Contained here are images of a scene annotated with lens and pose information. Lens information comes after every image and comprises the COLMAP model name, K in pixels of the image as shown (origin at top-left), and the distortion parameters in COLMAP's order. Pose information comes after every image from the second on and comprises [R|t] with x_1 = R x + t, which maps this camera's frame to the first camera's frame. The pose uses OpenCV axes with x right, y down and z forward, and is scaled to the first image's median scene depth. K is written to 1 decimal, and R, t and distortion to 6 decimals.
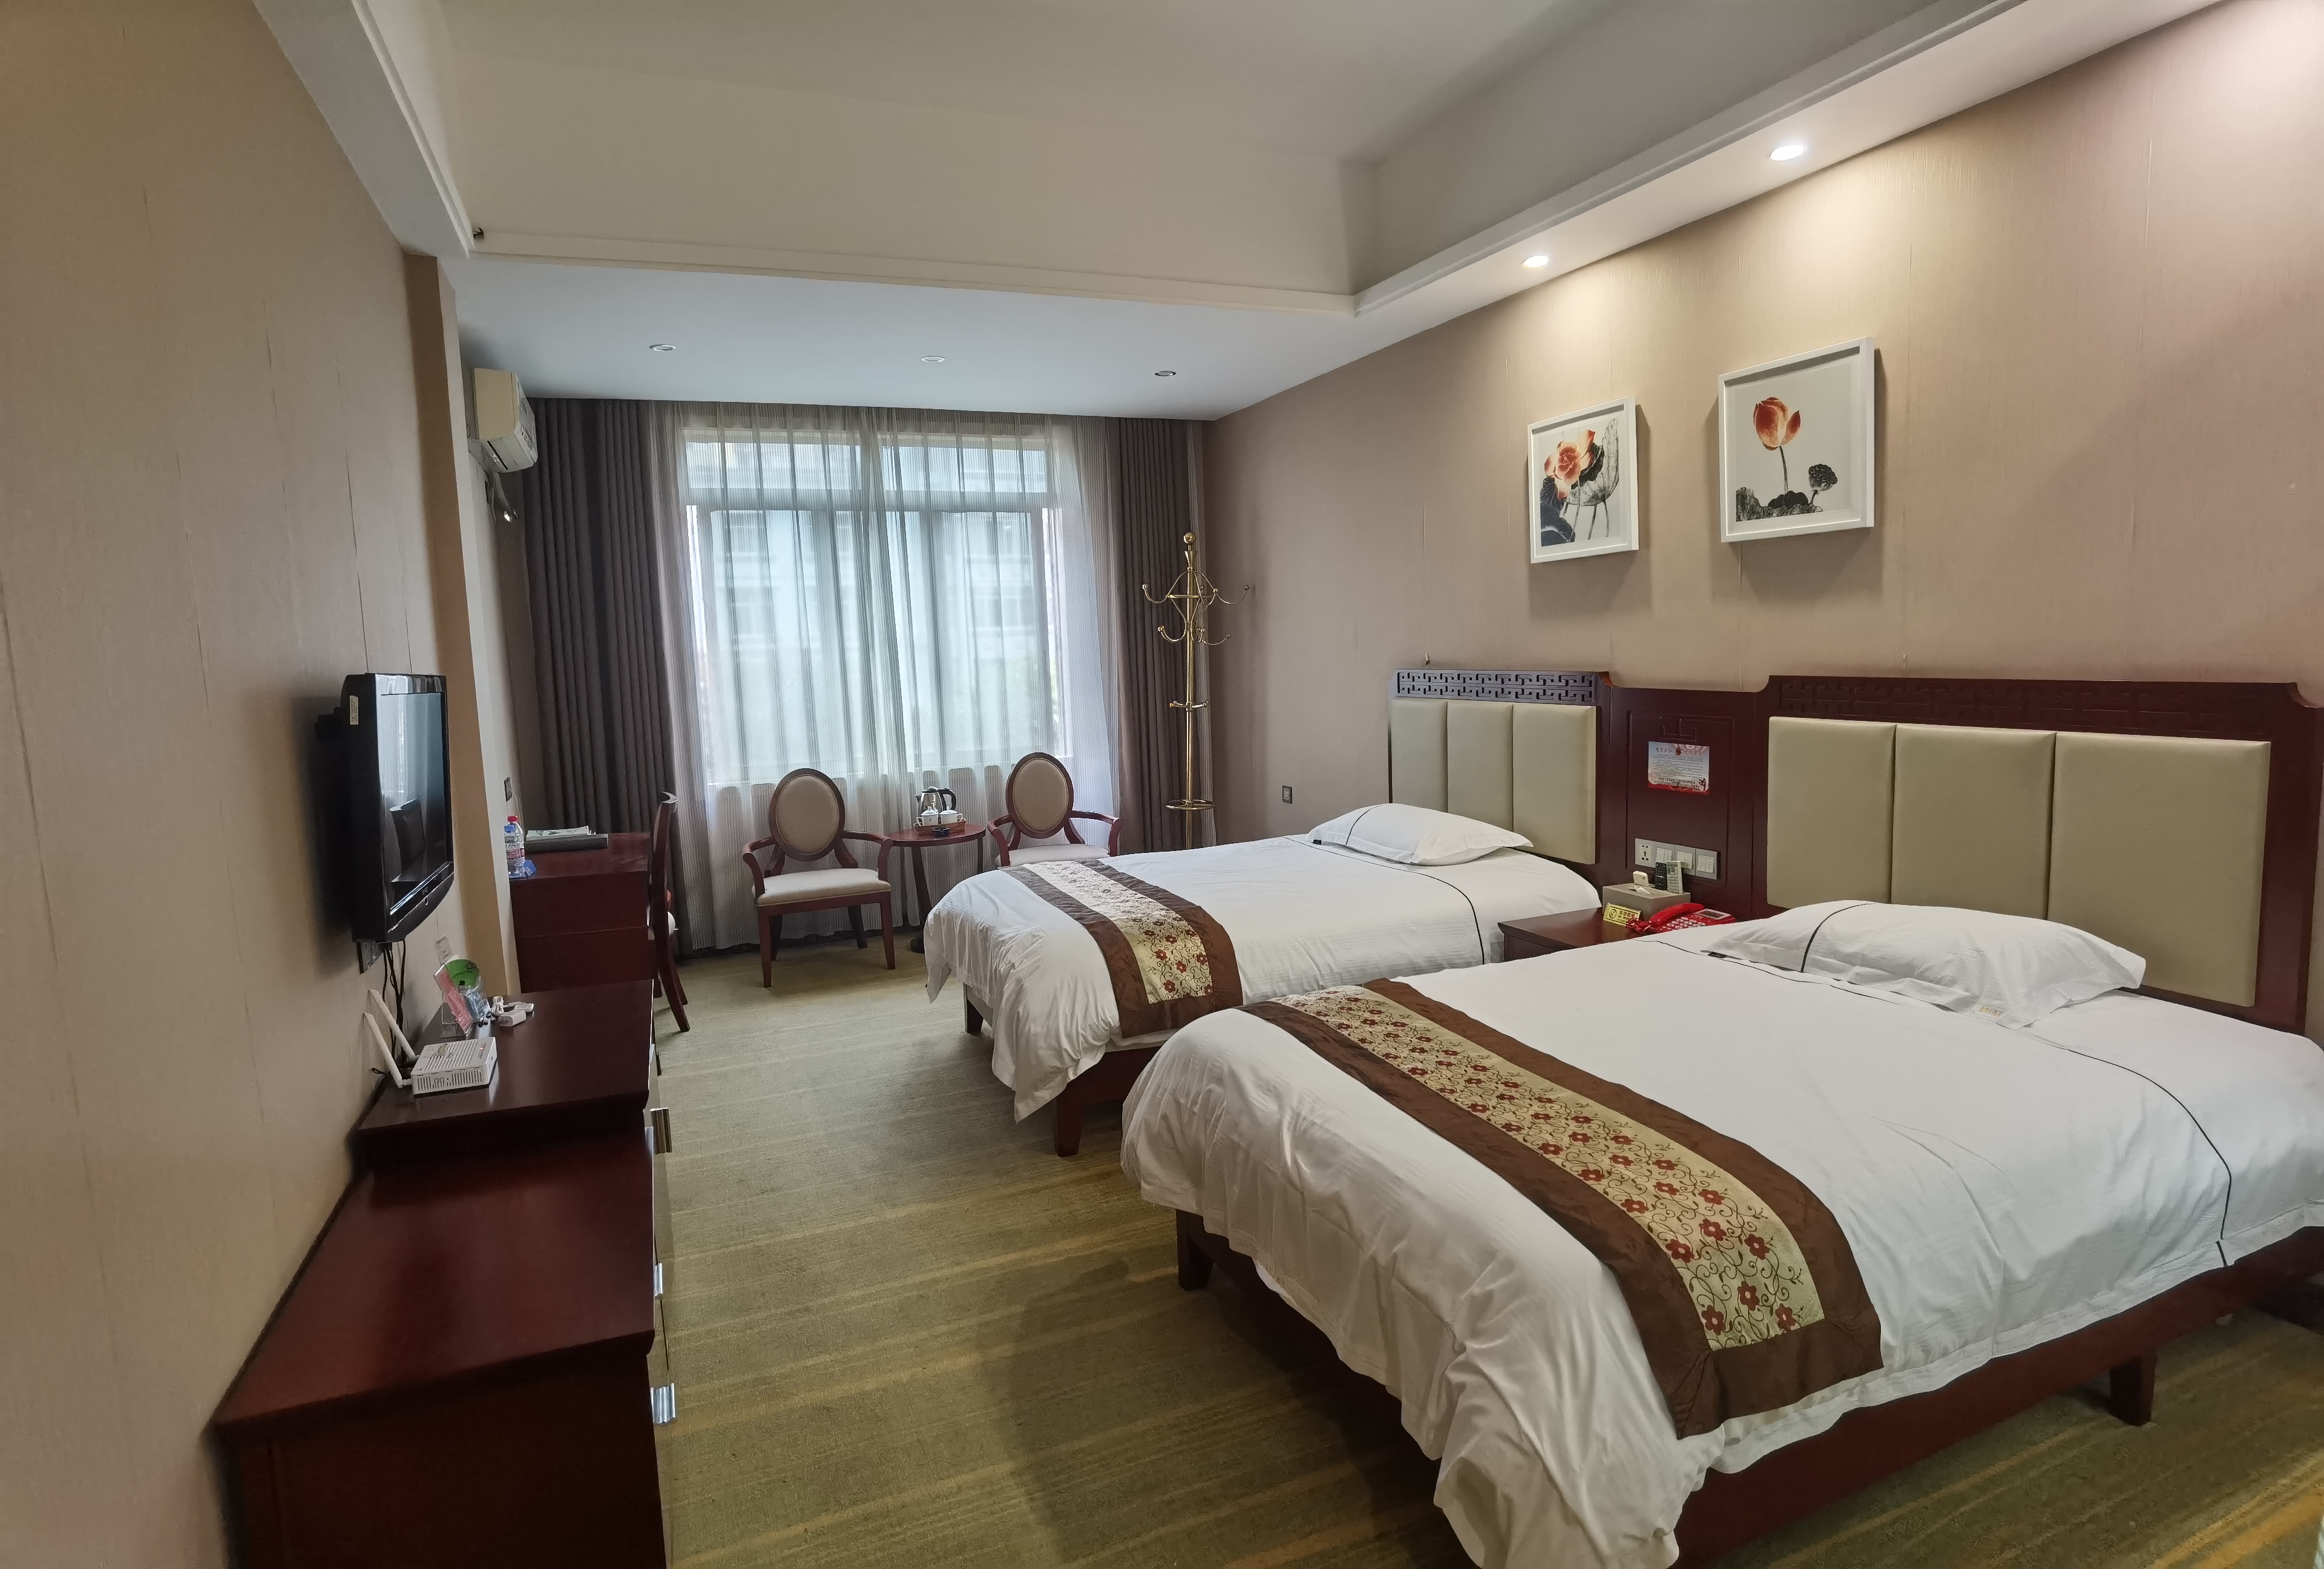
lens RADIAL K [[1209.2, 0, 1168.9], [0, 1209.2, 781.9], [0, 0, 1]] dist [-0.032972, 0.008785]
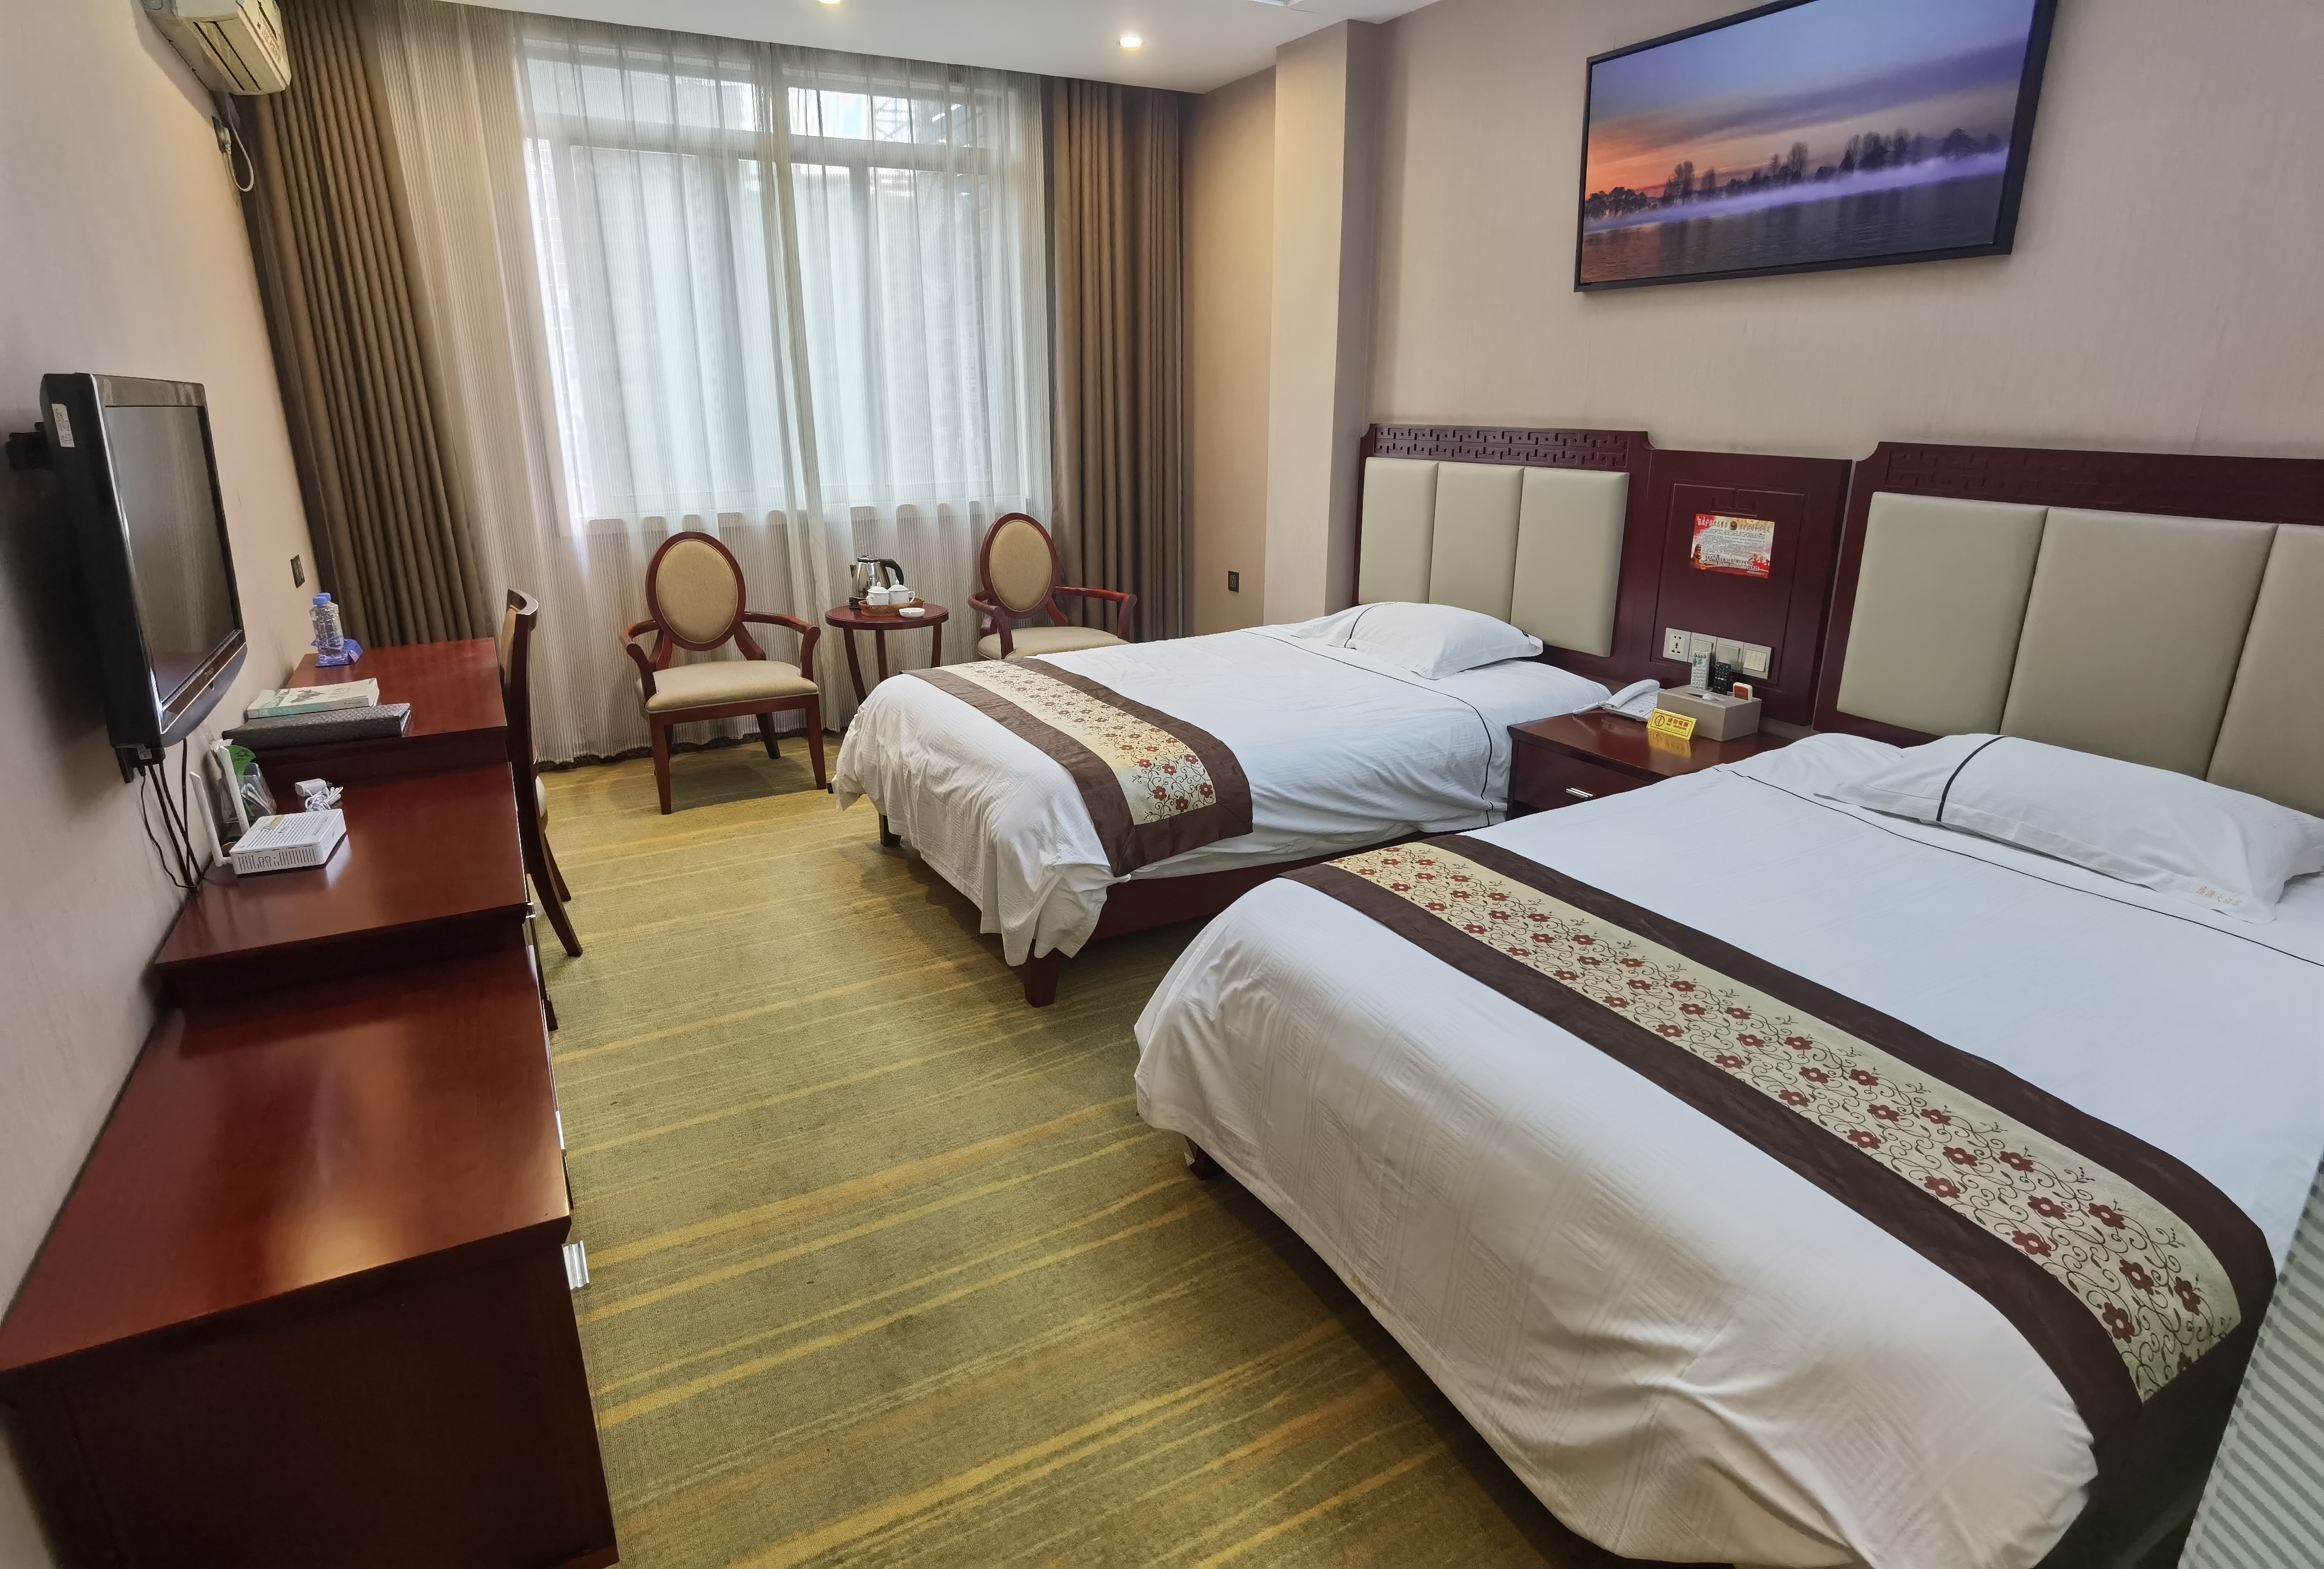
lens RADIAL K [[1208.5, 0, 1132.3], [0, 1208.5, 803.3], [0, 0, 1]] dist [-0.025810, 0.001529]
pose [[0.996188, 0.004487, 0.087114, -0.086449], [-0.024136, 0.973866, 0.225839, -0.019032], [-0.083824, -0.227081, 0.970262, 0.184235]]
